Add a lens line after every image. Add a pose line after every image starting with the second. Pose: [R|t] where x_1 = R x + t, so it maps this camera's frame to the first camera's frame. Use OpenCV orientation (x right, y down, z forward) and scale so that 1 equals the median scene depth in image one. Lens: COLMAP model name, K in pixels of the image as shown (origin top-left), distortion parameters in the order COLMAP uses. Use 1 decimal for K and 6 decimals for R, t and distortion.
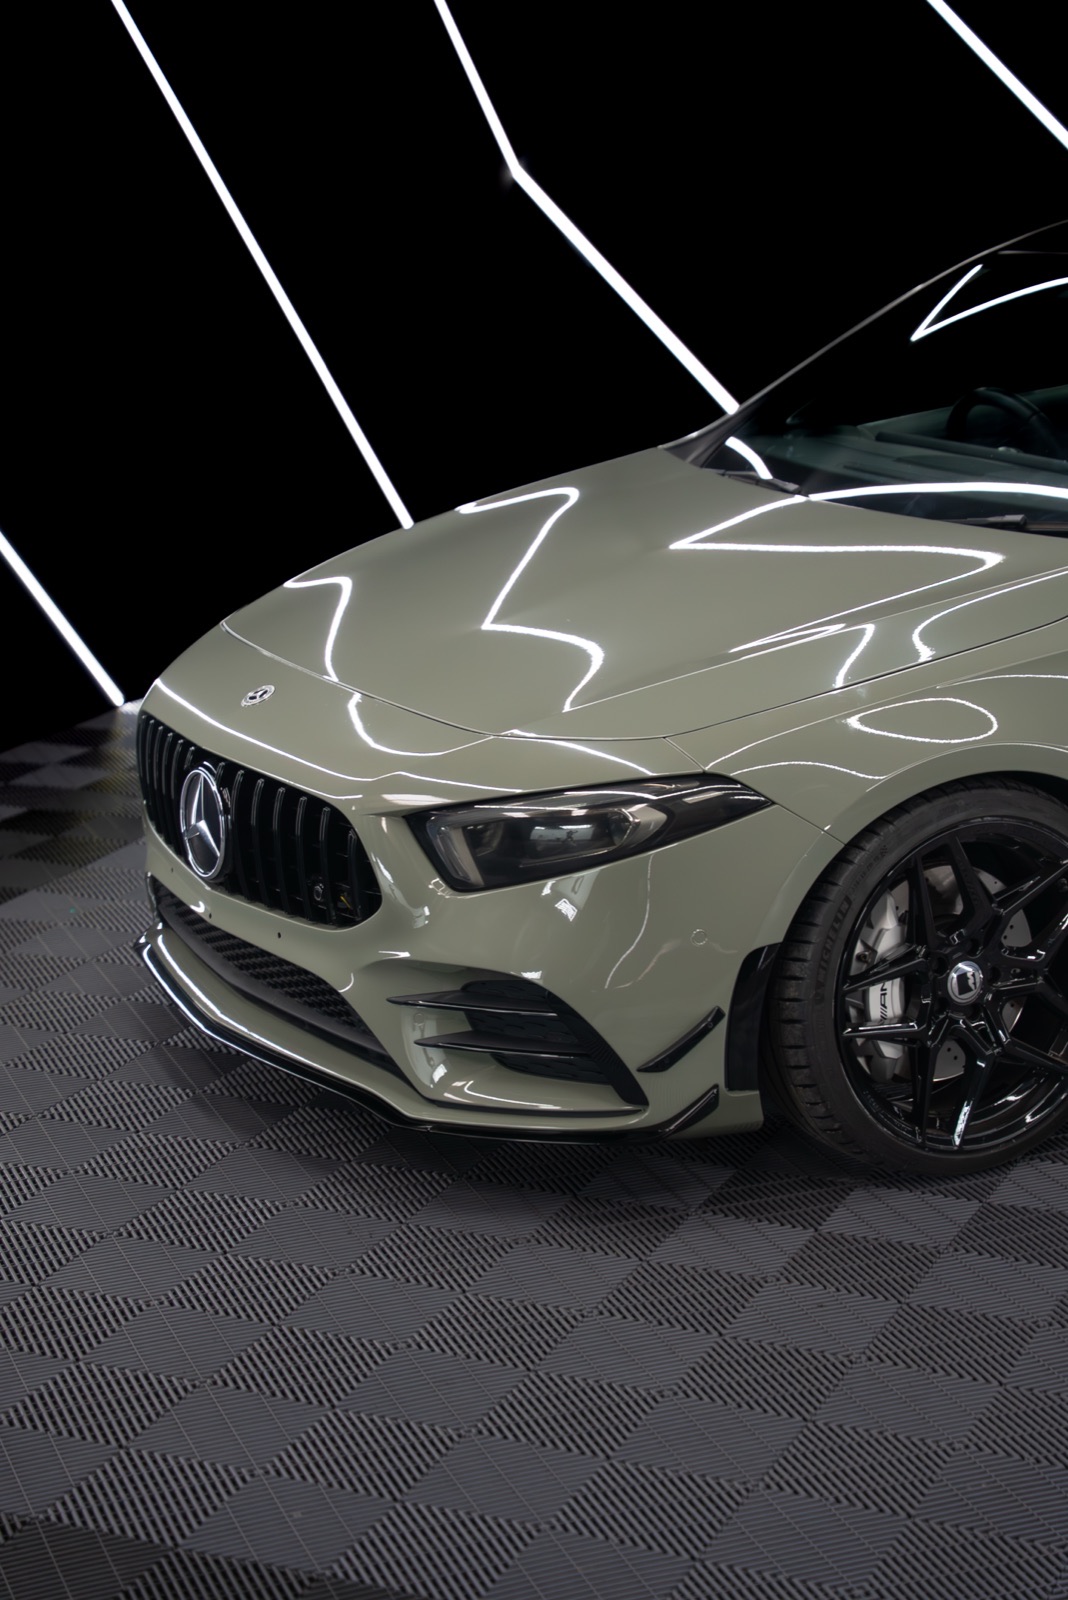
lens RADIAL K [[3017.9, 0, 534.0], [0, 3017.9, 800.0], [0, 0, 1]] dist [-0.201551, 0.043515]
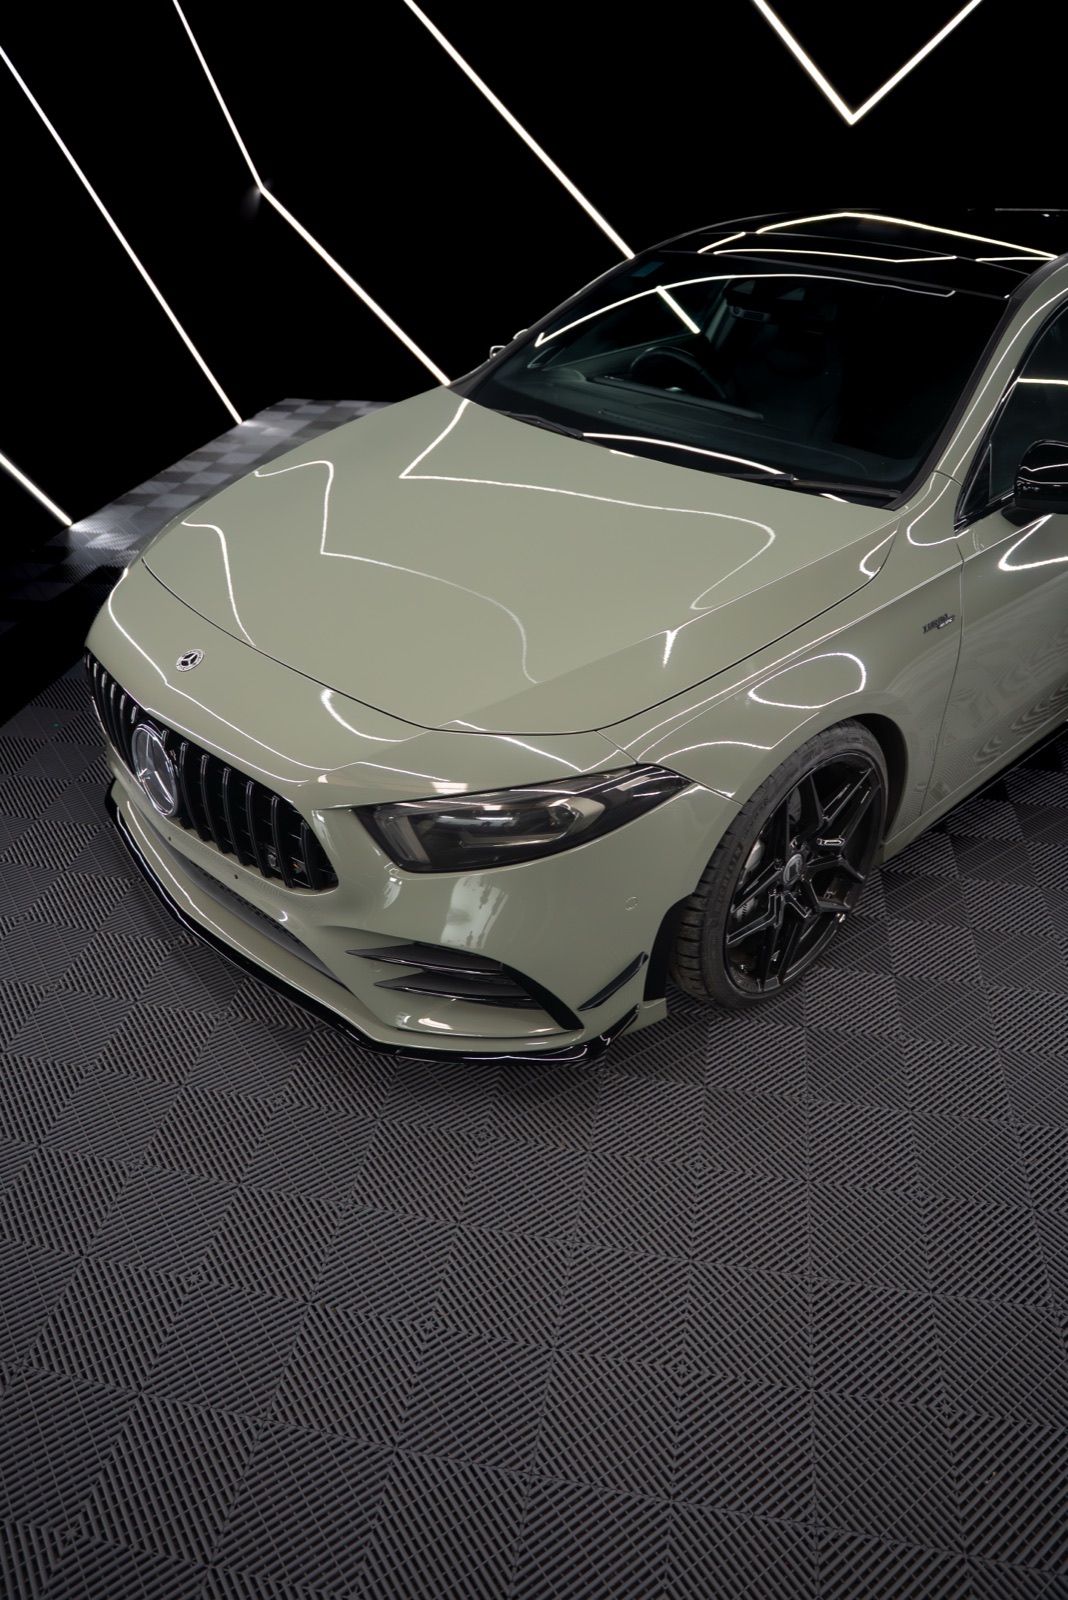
lens RADIAL K [[1069.9, 0, 534.0], [0, 1069.9, 800.0], [0, 0, 1]] dist [-0.087151, -0.000565]
pose [[0.967528, -0.107963, 0.228546, -0.066702], [0.030992, 0.948038, 0.316643, -0.117204], [-0.250856, -0.299278, 0.920600, 0.626703]]
